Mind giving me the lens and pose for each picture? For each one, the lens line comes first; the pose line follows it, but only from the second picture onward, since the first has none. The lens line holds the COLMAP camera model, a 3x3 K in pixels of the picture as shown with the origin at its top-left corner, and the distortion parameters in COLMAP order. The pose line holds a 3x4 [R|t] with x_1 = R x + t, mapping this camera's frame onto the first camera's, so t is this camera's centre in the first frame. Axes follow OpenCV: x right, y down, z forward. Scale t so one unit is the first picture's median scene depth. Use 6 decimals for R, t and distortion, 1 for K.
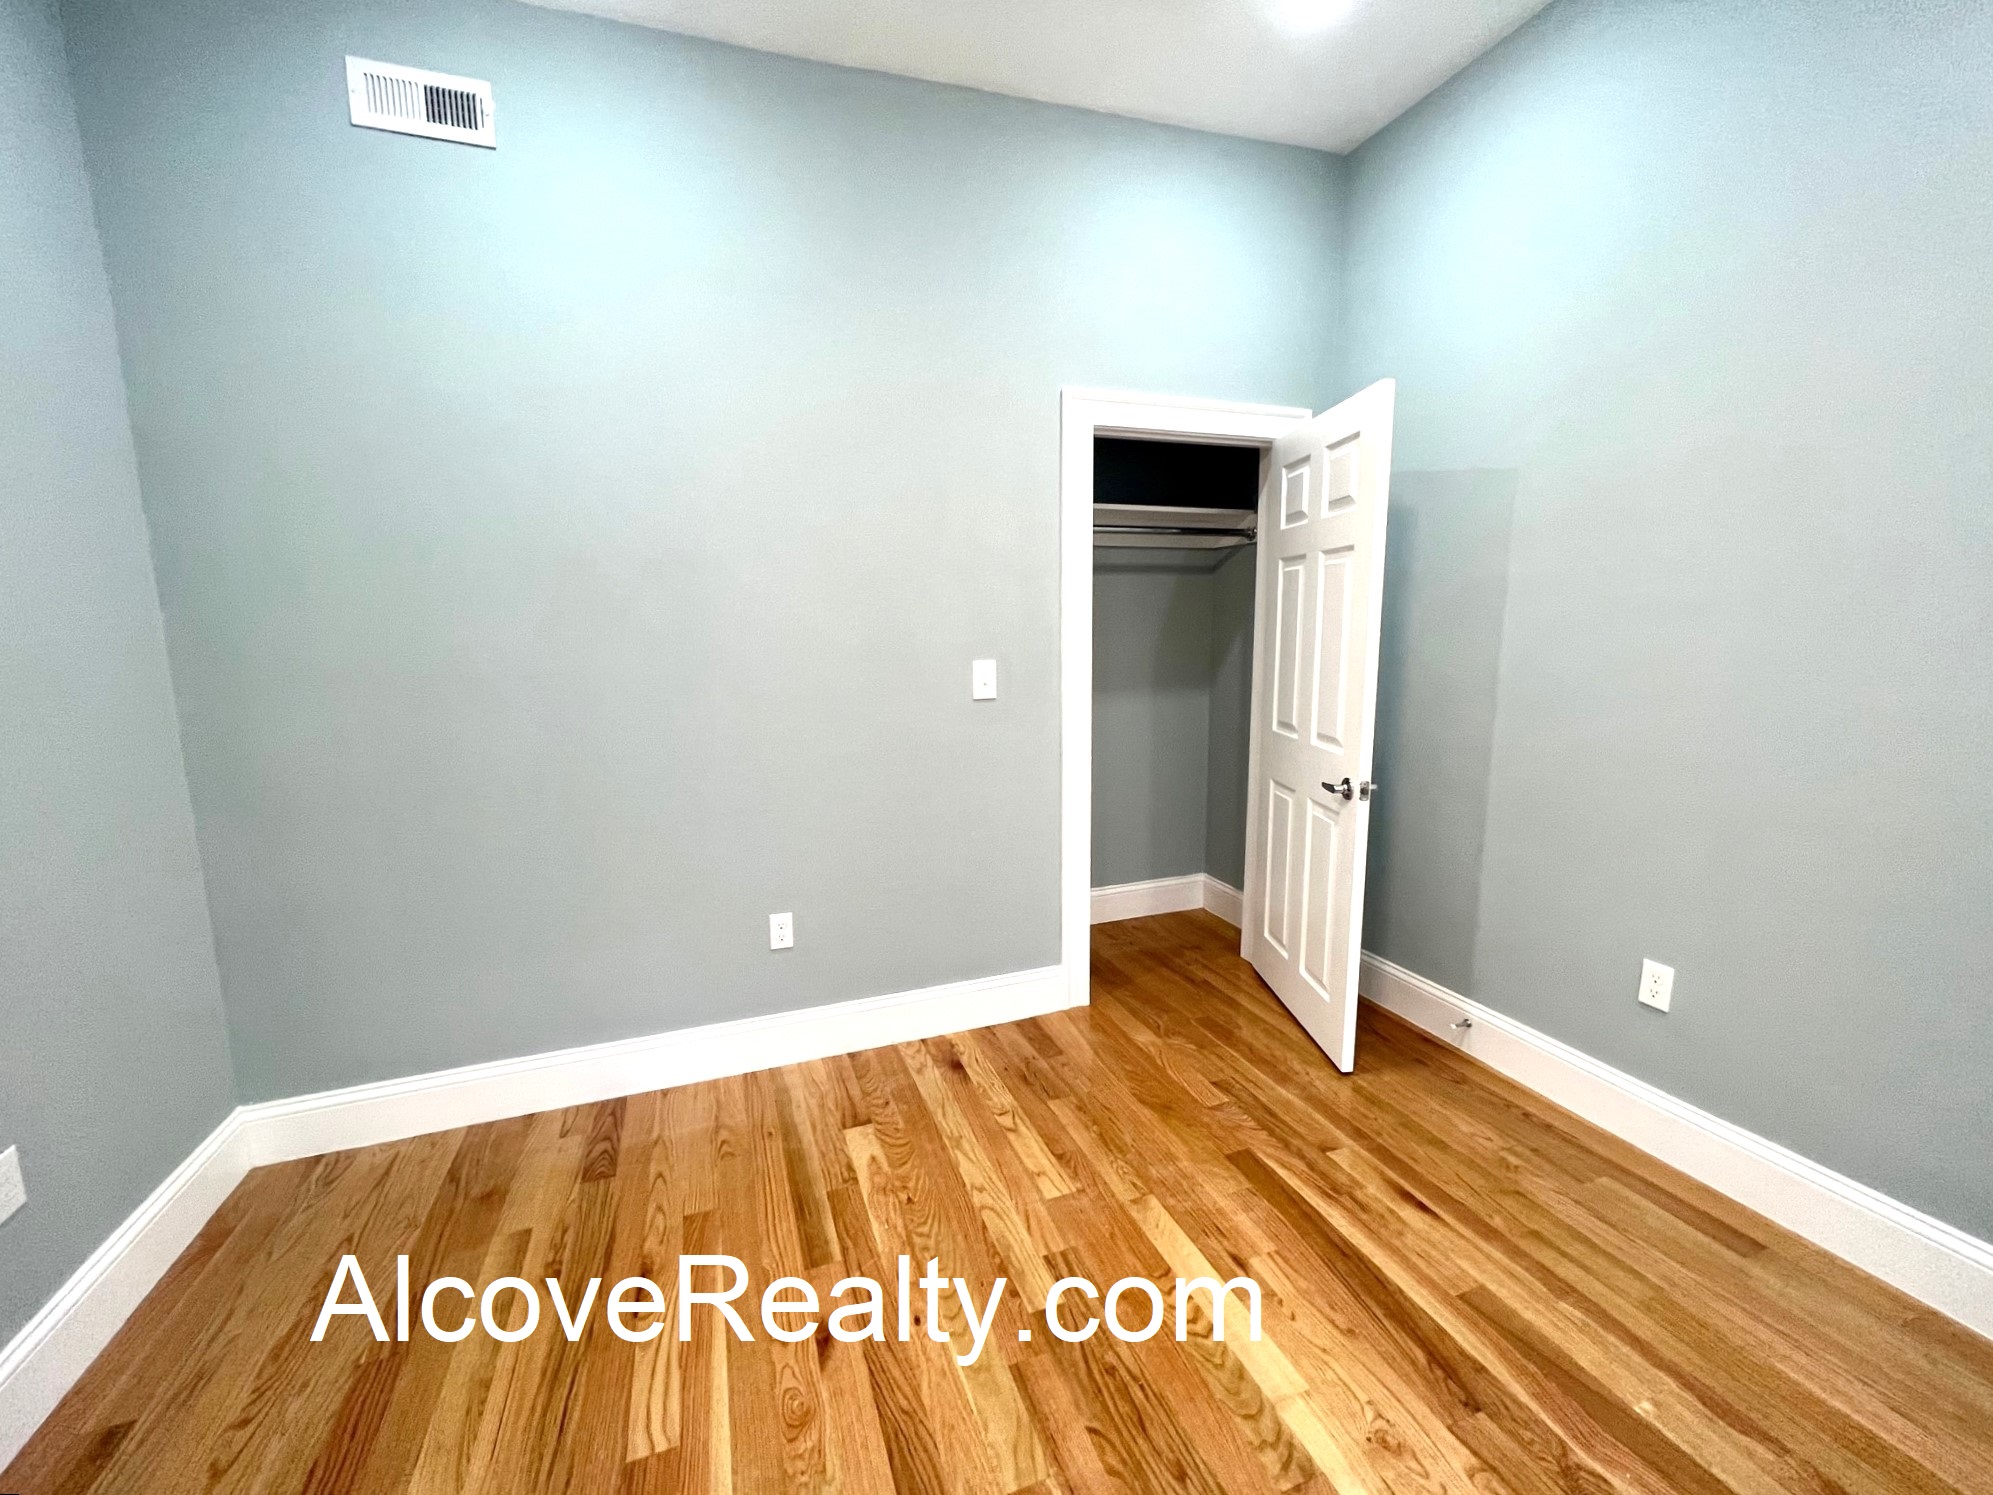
lens RADIAL K [[813.3, 0, 996.5], [0, 813.3, 747.5], [0, 0, 1]] dist [0.000467, 0.000073]
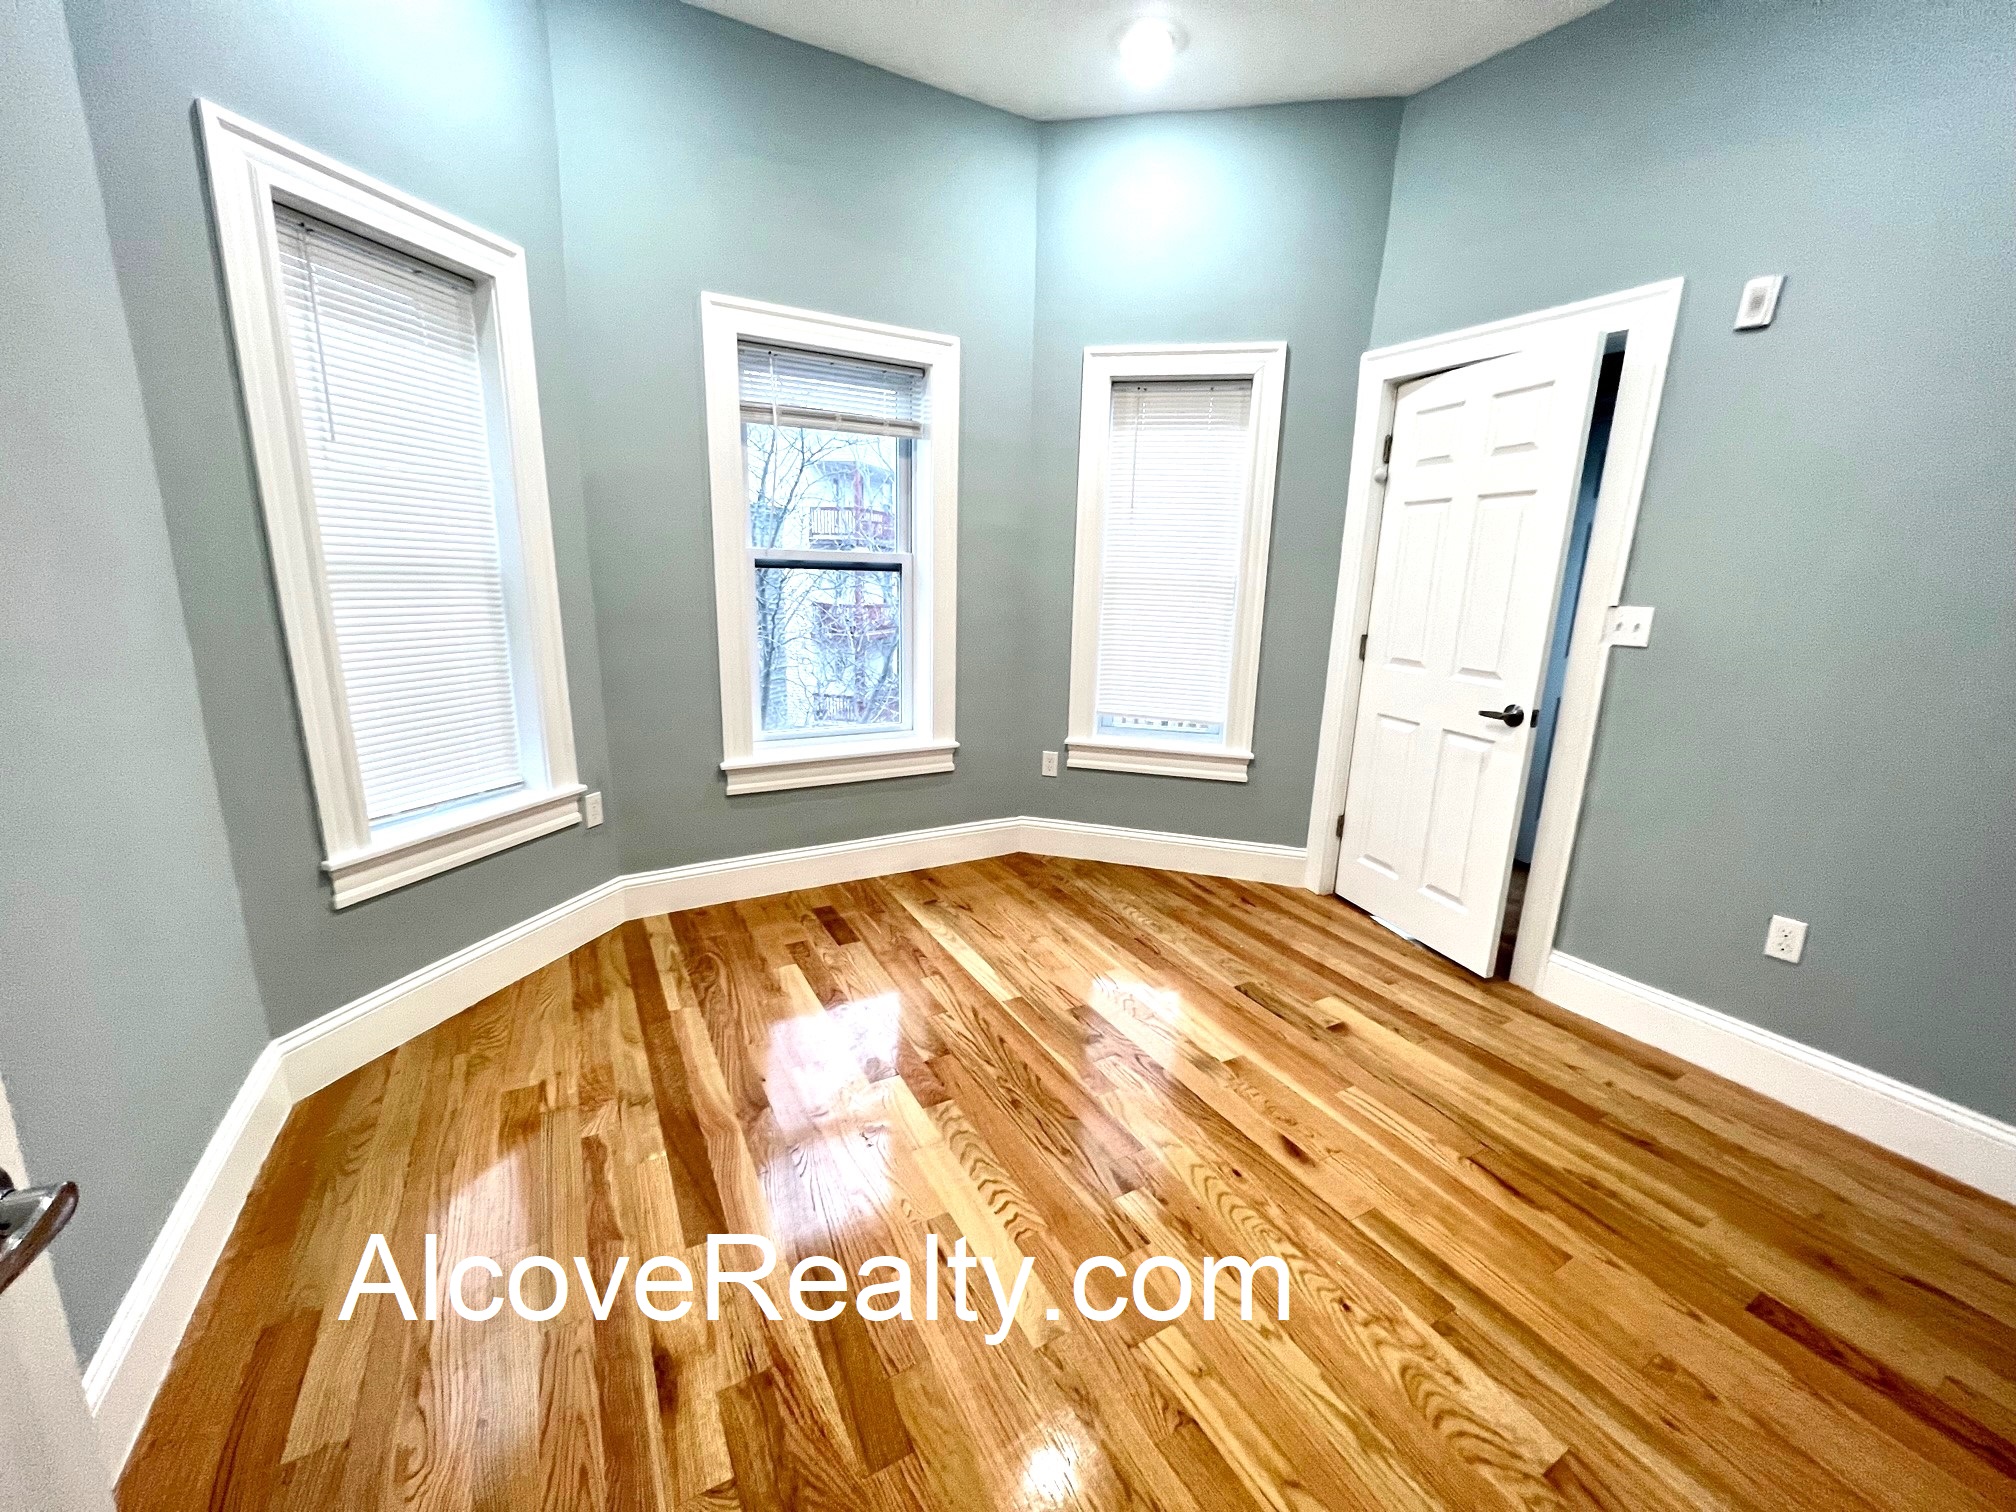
lens RADIAL K [[803.8, 0, 1002.2], [0, 803.8, 753.8], [0, 0, 1]] dist [-0.002327, 0.000175]
pose [[-0.987645, 0.015082, -0.155982, 0.336852], [-0.044470, 0.927467, 0.371252, -0.203379], [0.150267, 0.373602, -0.915337, 1.515717]]
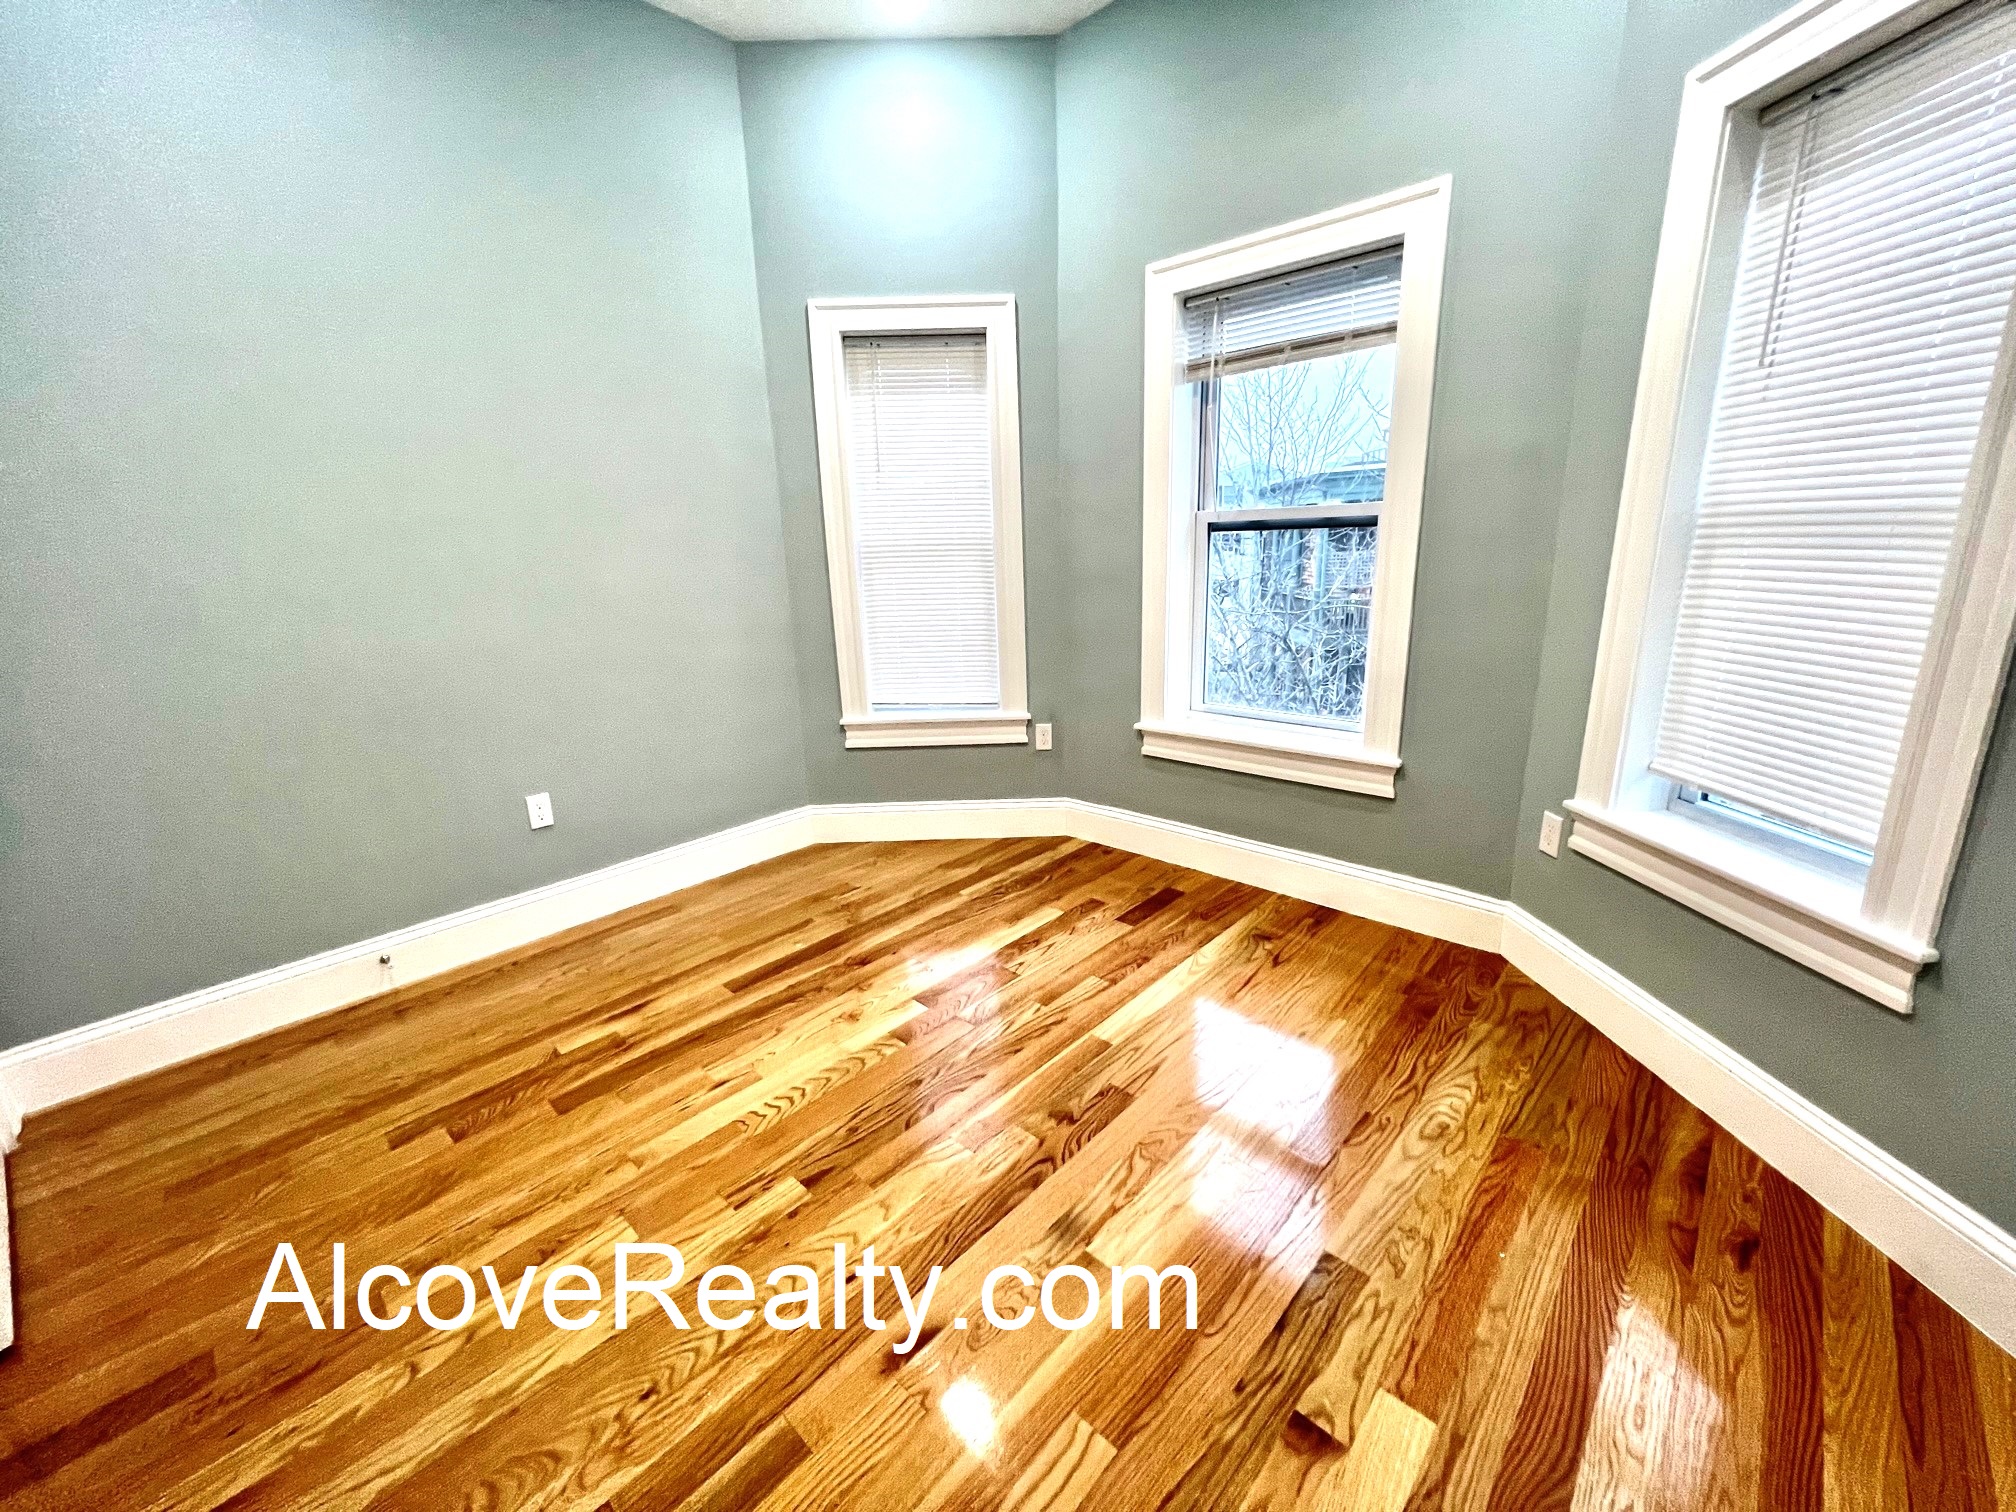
lens RADIAL K [[803.8, 0, 1002.2], [0, 803.8, 753.8], [0, 0, 1]] dist [-0.002327, 0.000175]
pose [[-0.442621, -0.209306, 0.871939, -0.720676], [0.174666, 0.933628, 0.312779, -0.082898], [-0.879533, 0.290741, -0.376684, 0.879634]]
